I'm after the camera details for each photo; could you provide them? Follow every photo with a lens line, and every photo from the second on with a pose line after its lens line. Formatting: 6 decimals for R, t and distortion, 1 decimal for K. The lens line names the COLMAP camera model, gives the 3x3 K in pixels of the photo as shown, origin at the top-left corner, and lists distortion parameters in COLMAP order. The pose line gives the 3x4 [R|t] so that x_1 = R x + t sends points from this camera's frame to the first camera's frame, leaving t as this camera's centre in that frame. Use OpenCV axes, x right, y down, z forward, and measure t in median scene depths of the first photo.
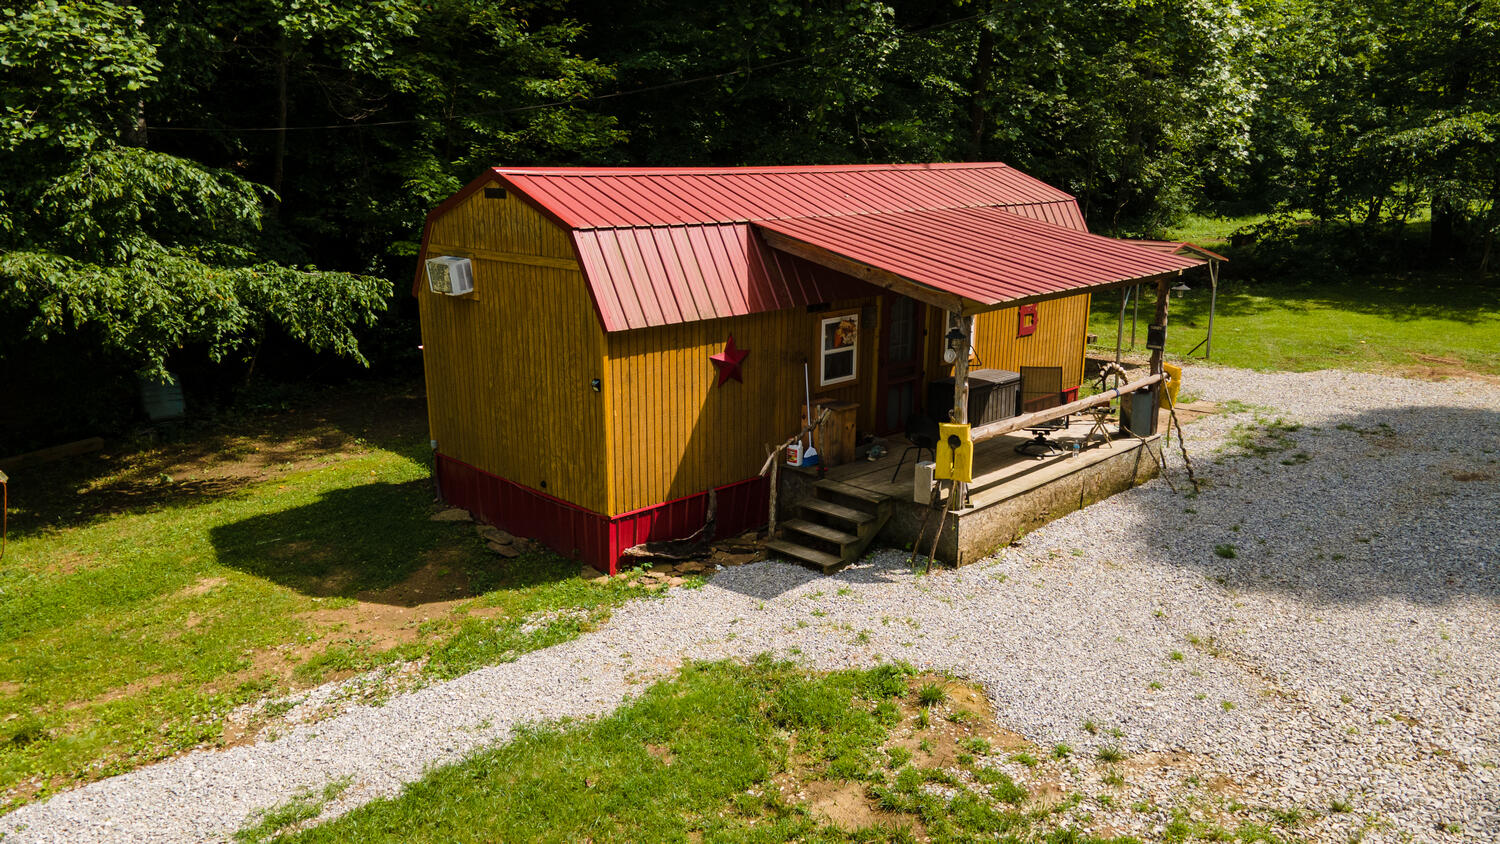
lens RADIAL K [[1067.3, 0, 750.0], [0, 1067.3, 422.0], [0, 0, 1]] dist [0.006485, 0.050623]
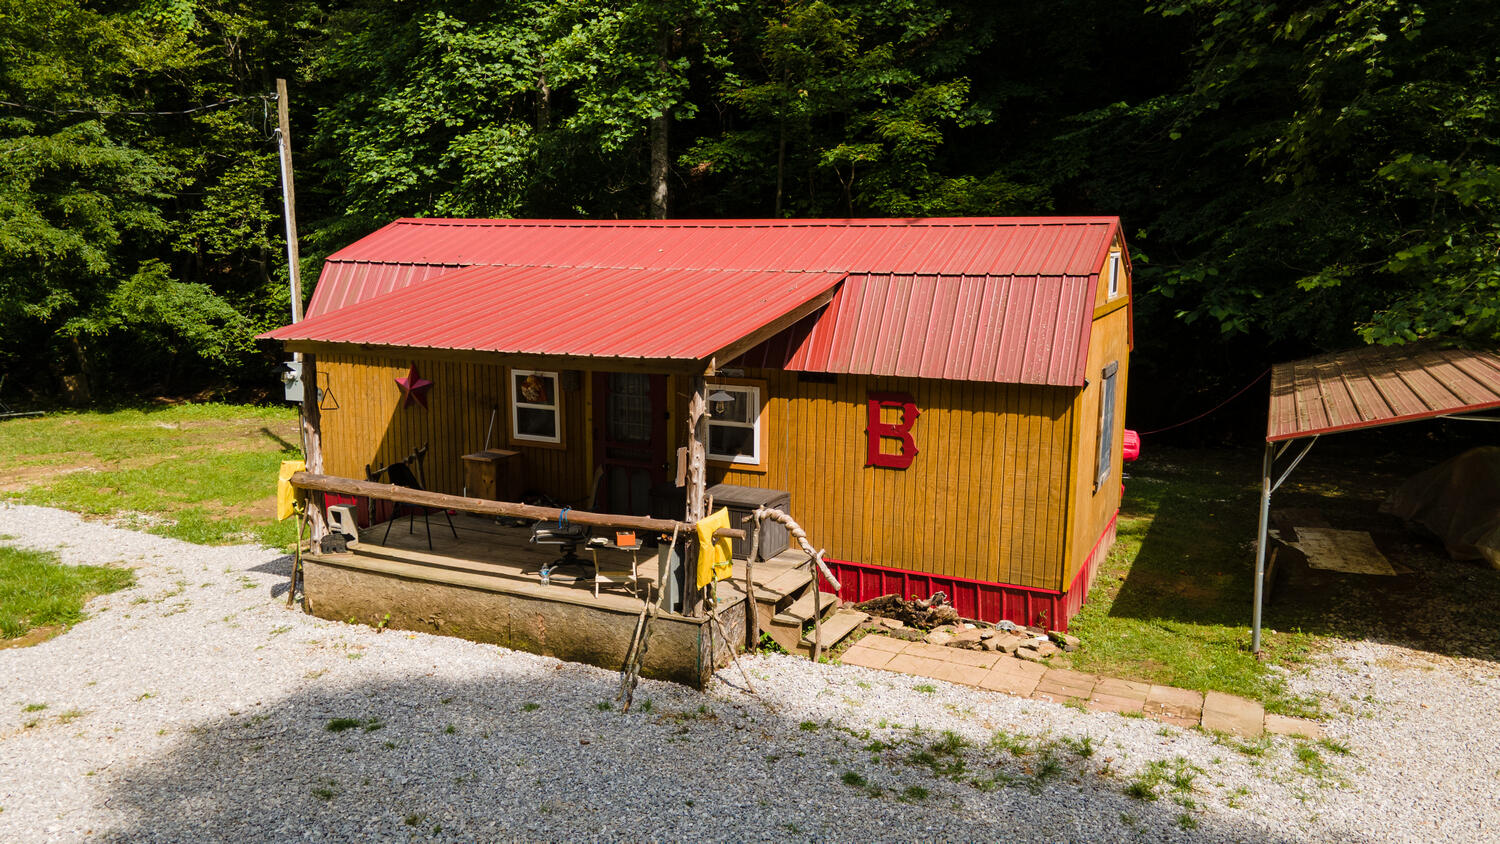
lens RADIAL K [[1067.3, 0, 750.0], [0, 1067.3, 422.0], [0, 0, 1]] dist [0.006485, 0.050623]
pose [[0.360807, 0.153721, -0.919885, 1.056349], [-0.236804, 0.969100, 0.069064, -0.169430], [0.902076, 0.192914, 0.386060, 0.839068]]
